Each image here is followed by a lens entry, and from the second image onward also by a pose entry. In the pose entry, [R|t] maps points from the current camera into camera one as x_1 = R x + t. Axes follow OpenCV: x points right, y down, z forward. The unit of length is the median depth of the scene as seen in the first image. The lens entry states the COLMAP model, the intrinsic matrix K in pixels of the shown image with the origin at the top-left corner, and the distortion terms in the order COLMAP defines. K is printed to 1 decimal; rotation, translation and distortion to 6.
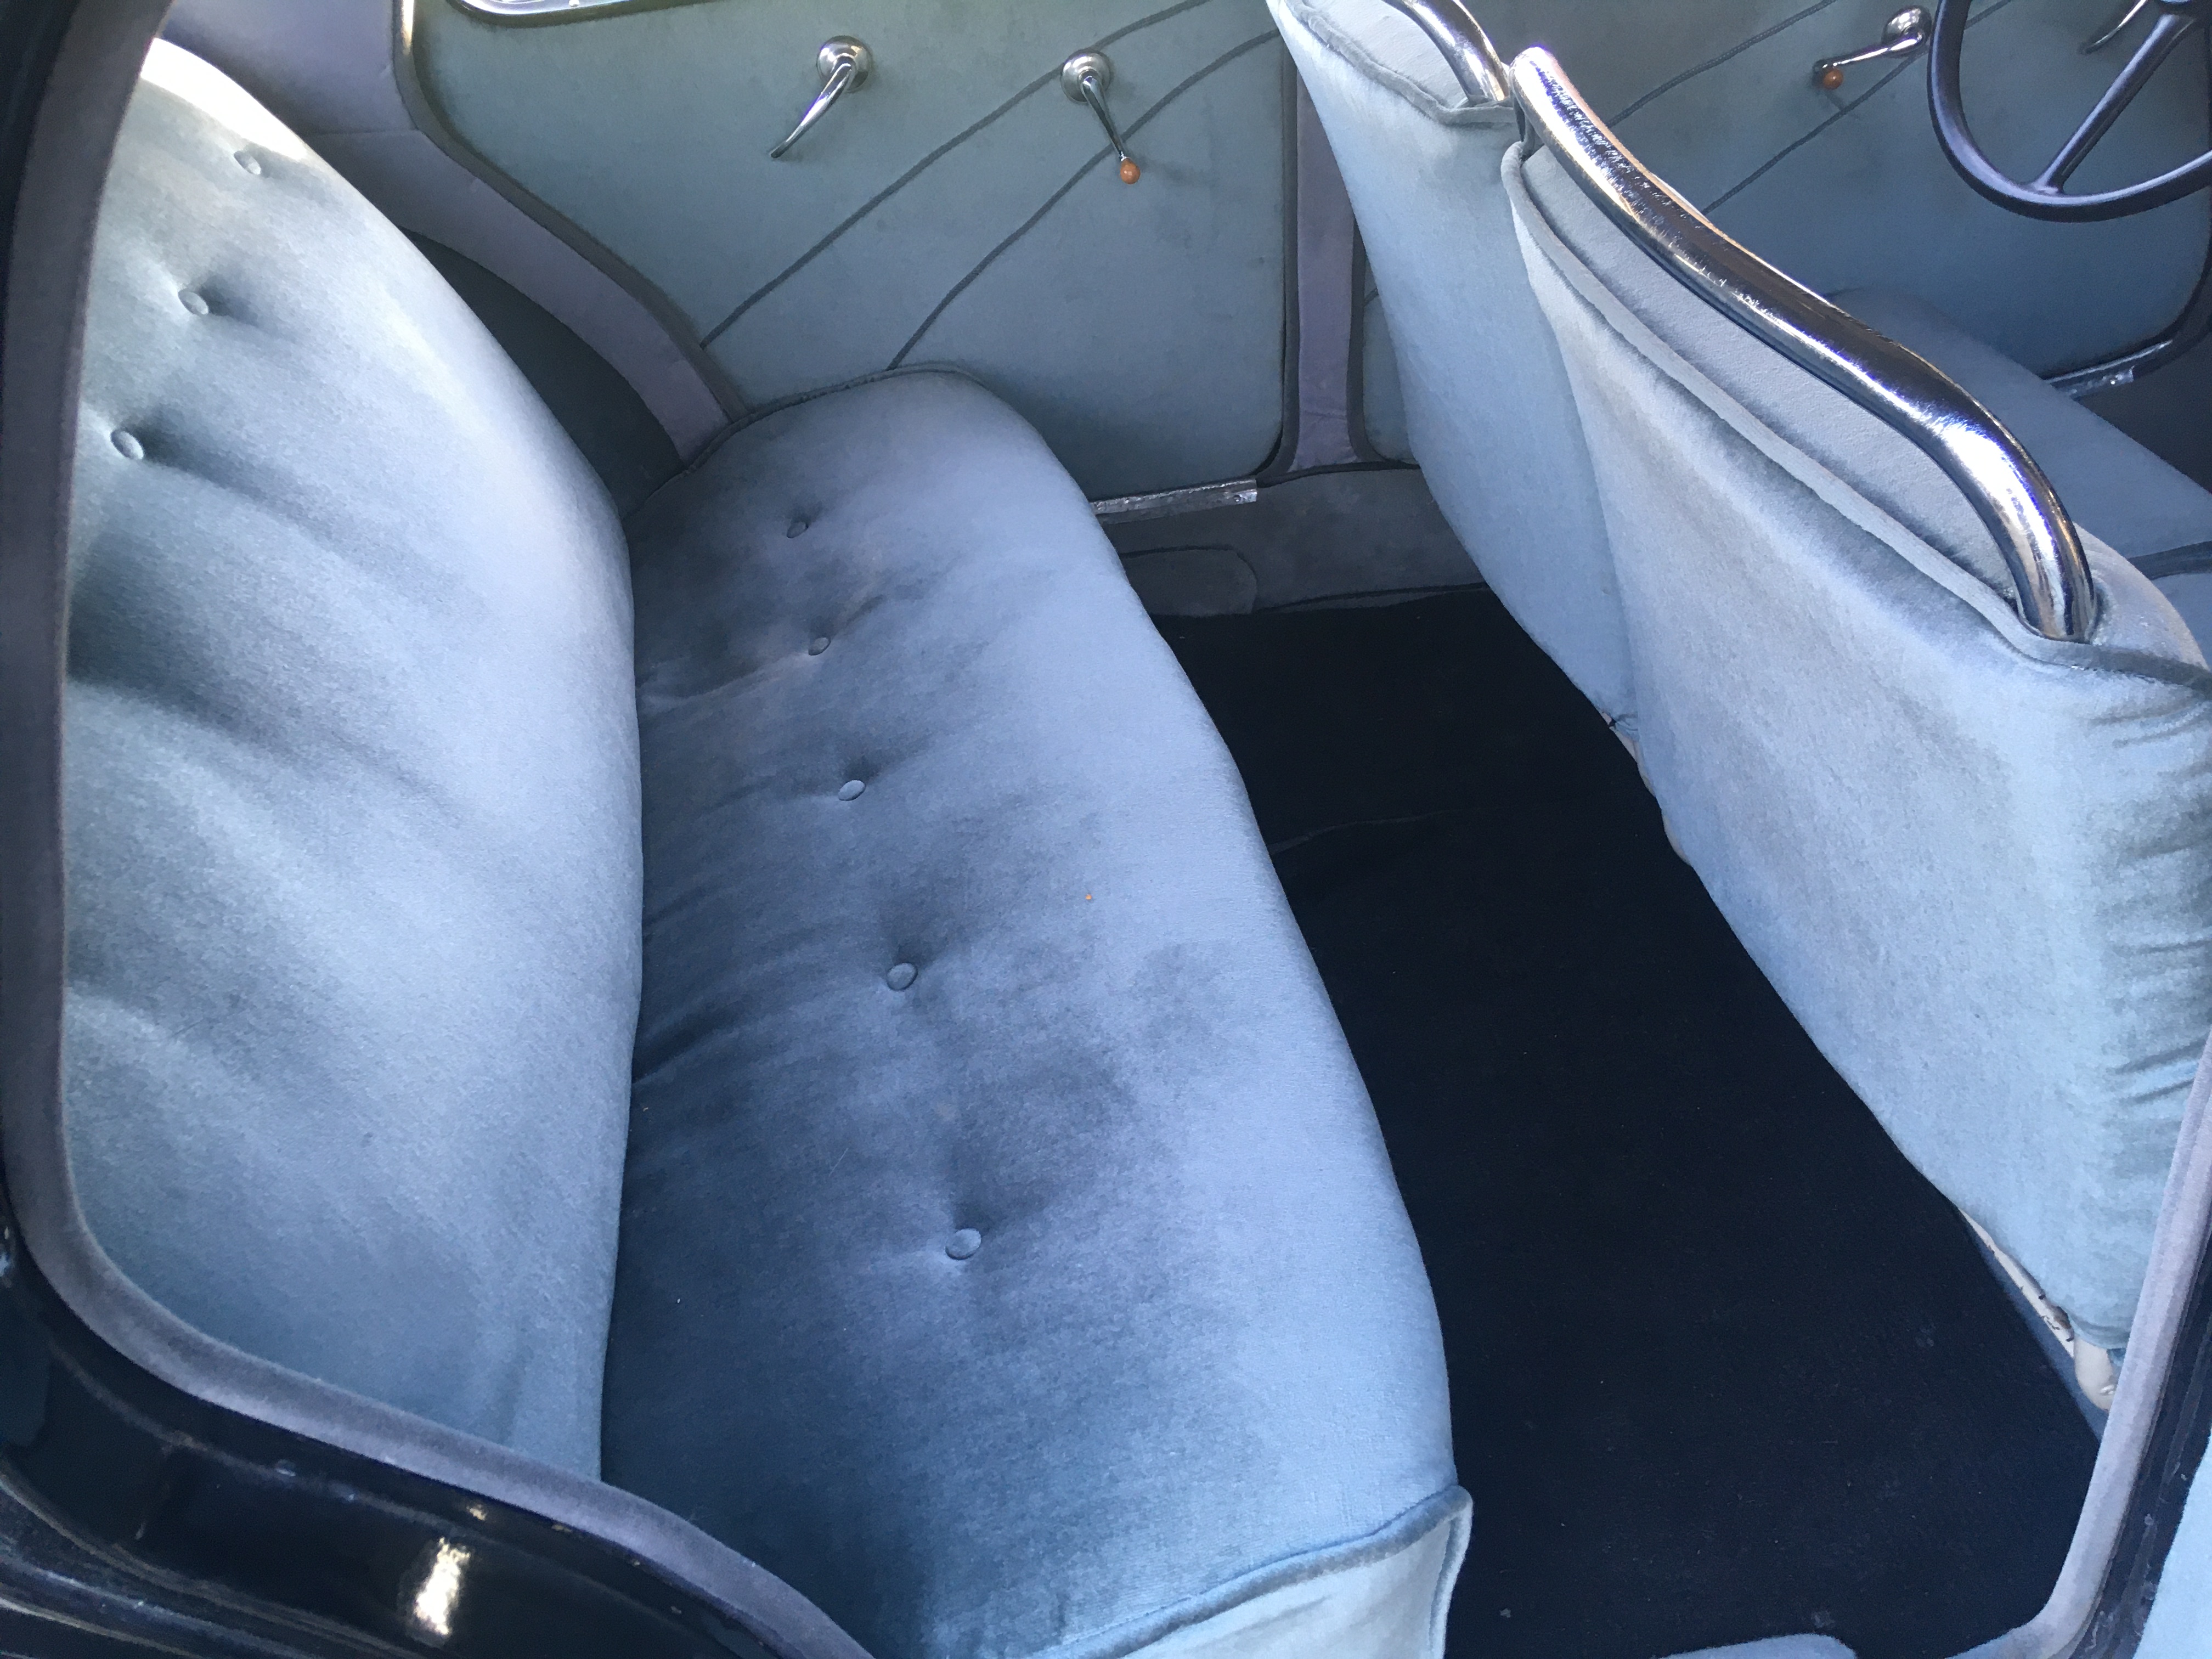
lens RADIAL K [[1863.9, 0, 1109.2], [0, 1863.9, 833.1], [0, 0, 1]] dist [0.002303, 0.000572]
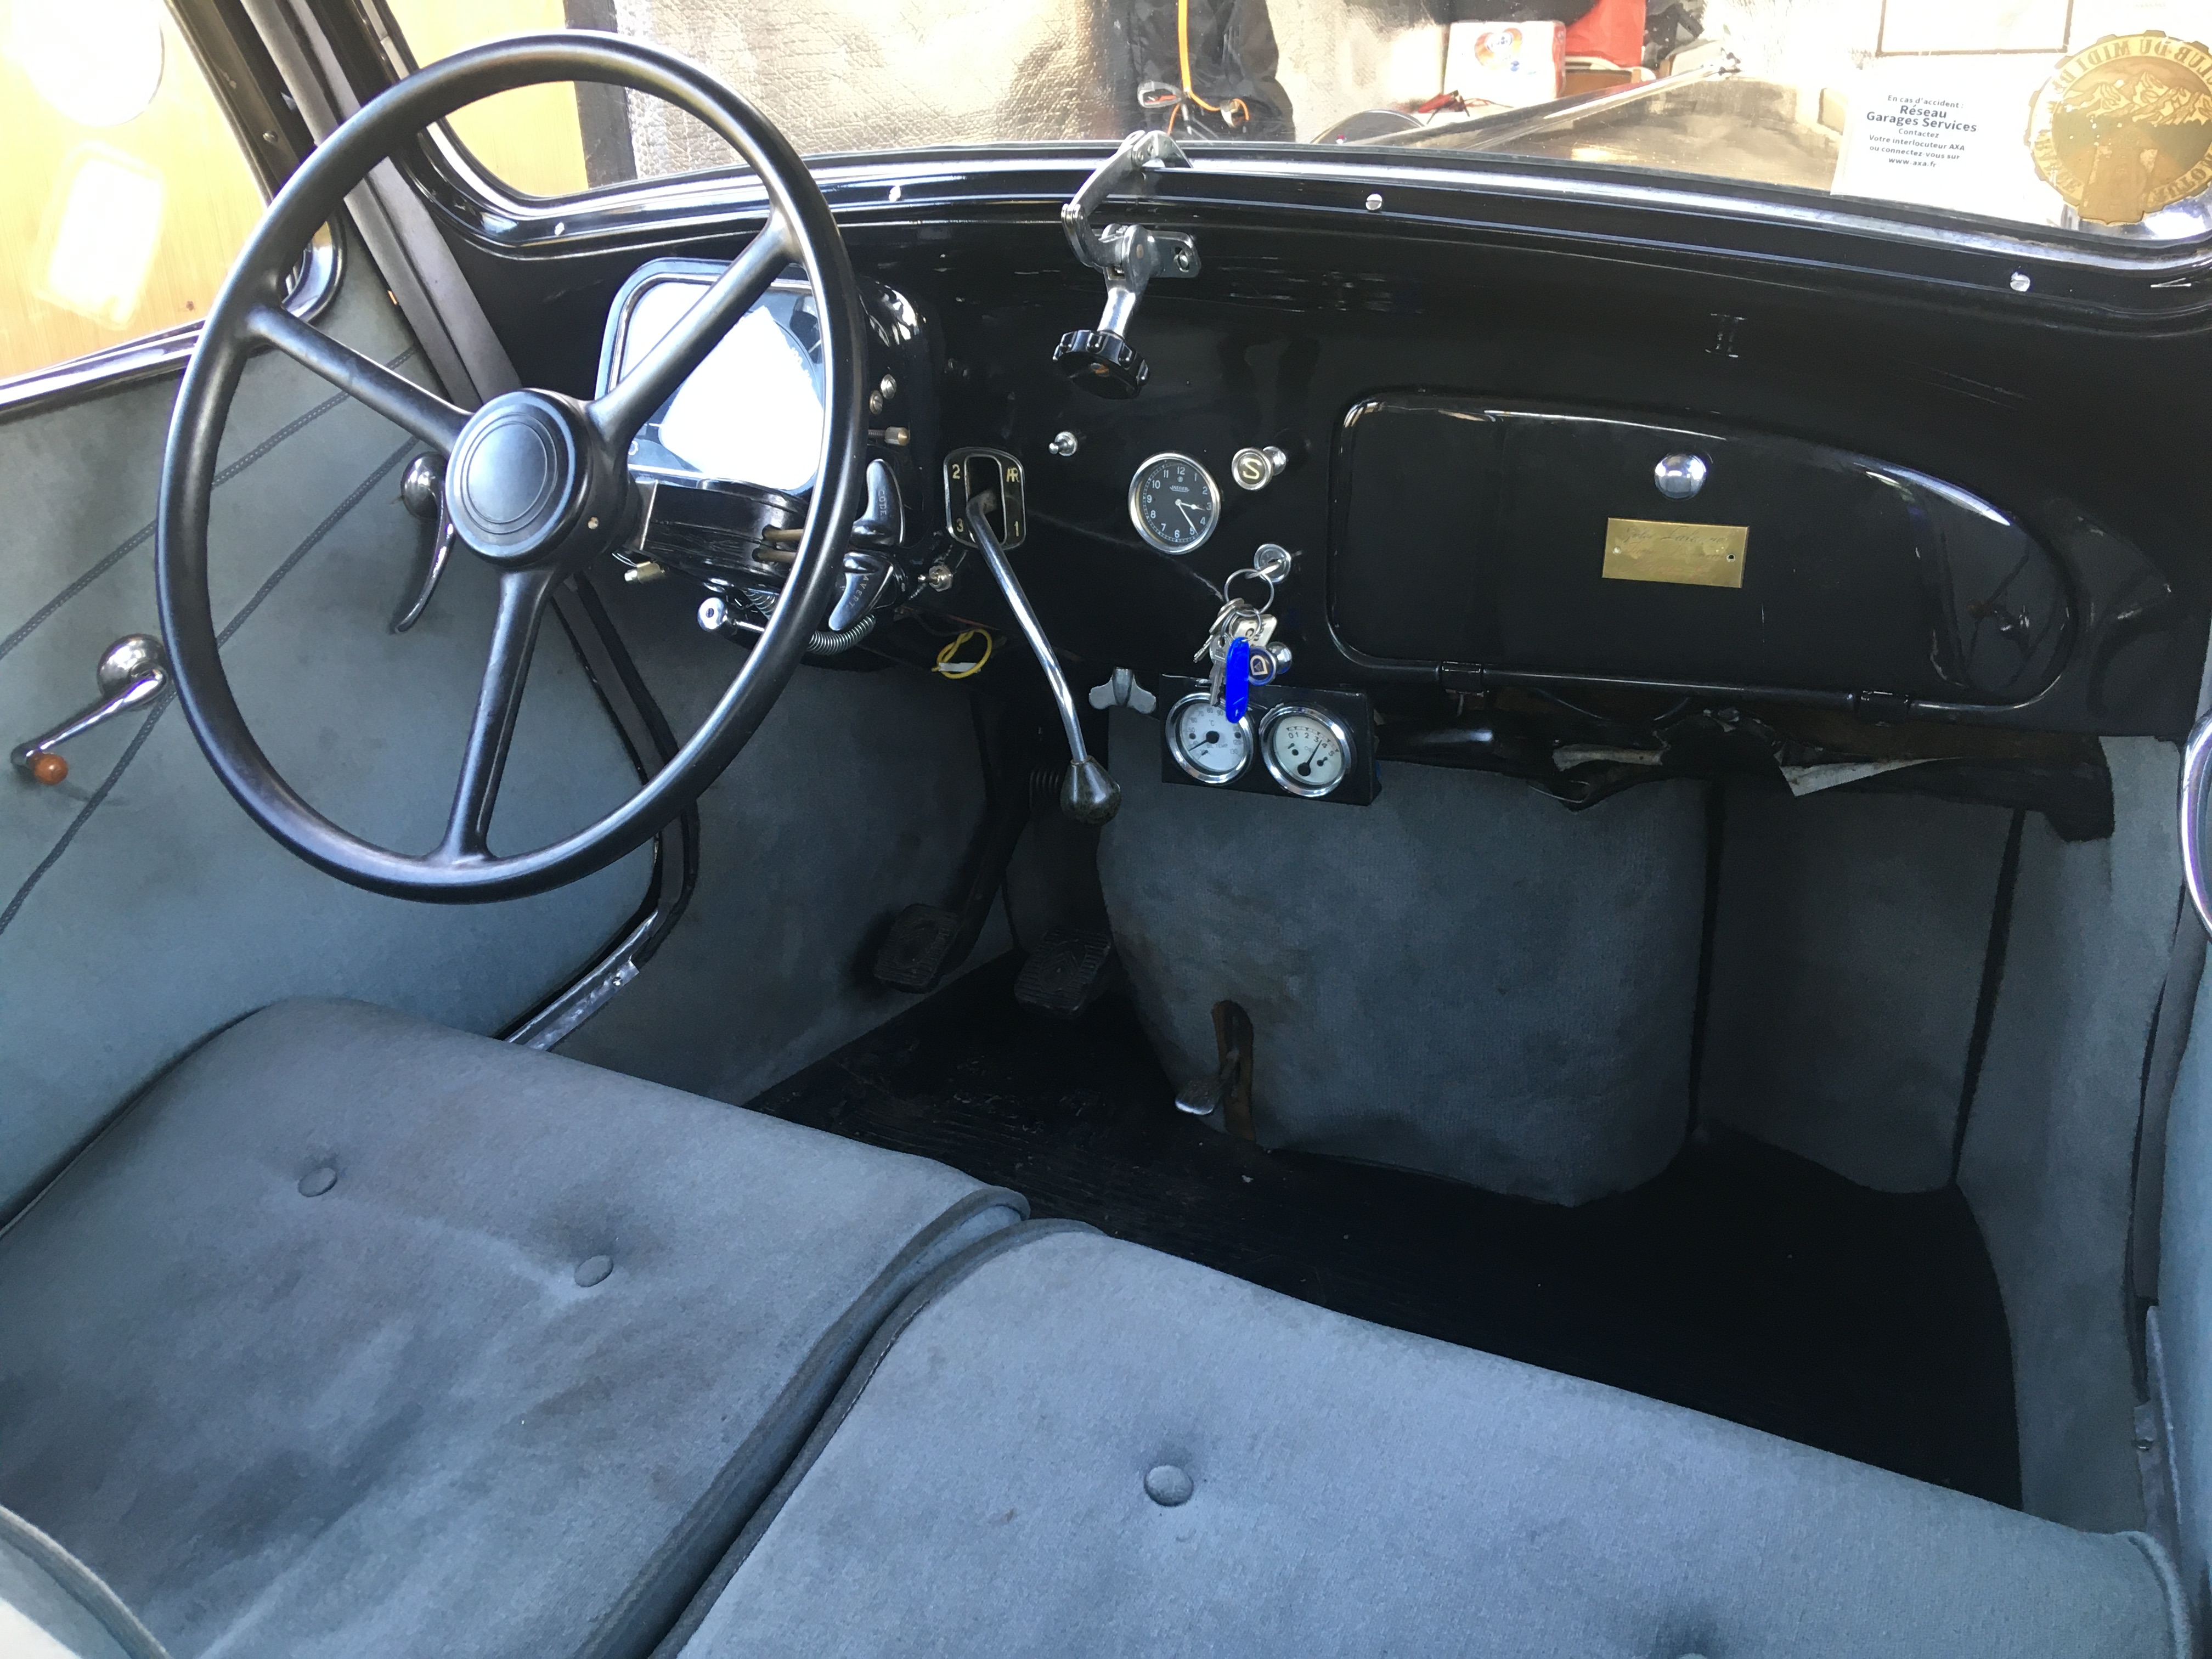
lens RADIAL K [[1863.9, 0, 1108.1], [0, 1863.9, 826.5], [0, 0, 1]] dist [0.002303, 0.000572]
pose [[0.645621, -0.312475, 0.696802, 0.170720], [0.494878, 0.866128, -0.070122, -0.163581], [-0.581609, 0.390104, 0.713828, 0.344581]]
